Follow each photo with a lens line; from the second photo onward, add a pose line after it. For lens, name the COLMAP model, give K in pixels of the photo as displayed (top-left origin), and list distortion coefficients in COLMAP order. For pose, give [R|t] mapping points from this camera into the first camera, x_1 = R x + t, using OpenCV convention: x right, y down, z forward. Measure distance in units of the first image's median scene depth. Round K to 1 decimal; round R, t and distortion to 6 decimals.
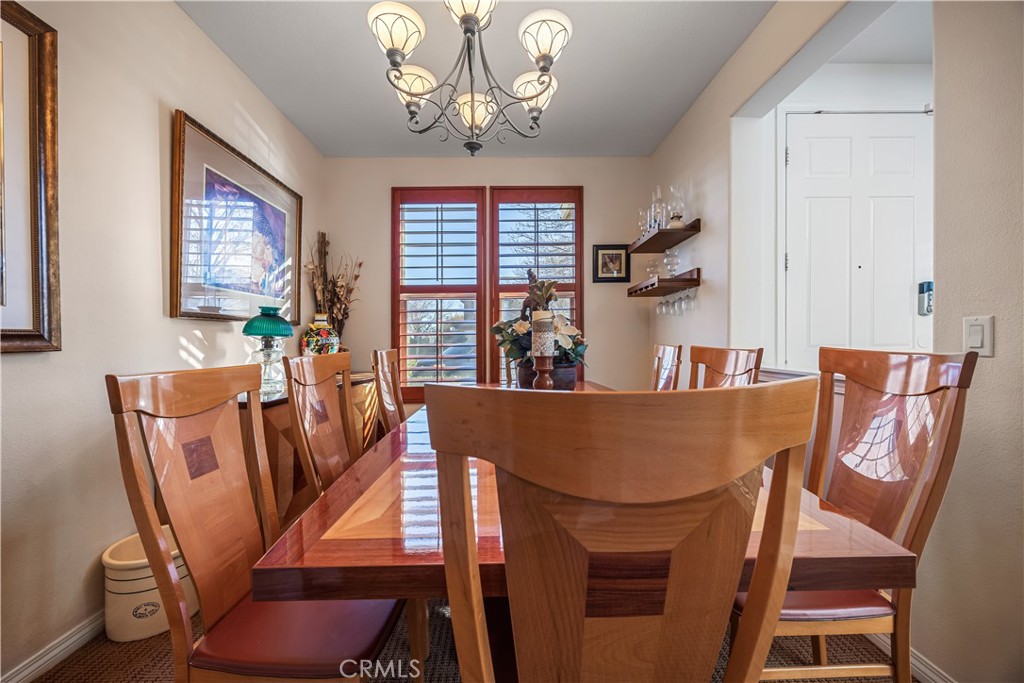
lens RADIAL K [[397.4, 0, 516.4], [0, 397.4, 345.5], [0, 0, 1]] dist [0.001285, -0.000977]
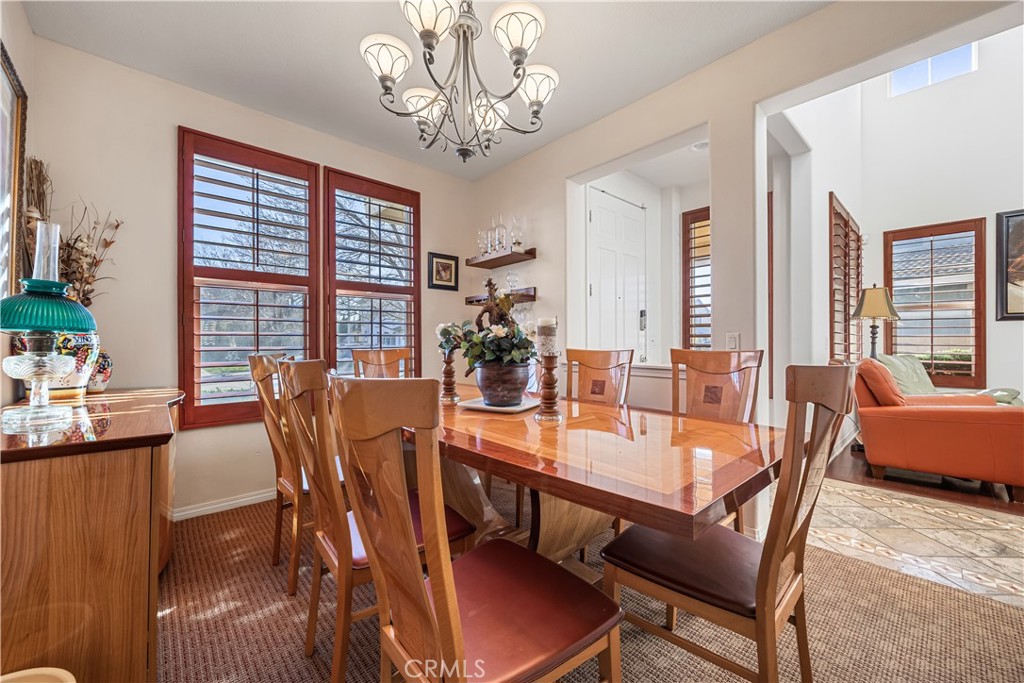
lens RADIAL K [[397.4, 0, 520.3], [0, 397.4, 343.1], [0, 0, 1]] dist [0.001285, -0.000977]
pose [[0.753144, 0.010267, 0.657776, -0.314276], [0.002128, 0.999835, -0.018042, 0.004579], [-0.657853, 0.014988, 0.752997, 0.066447]]
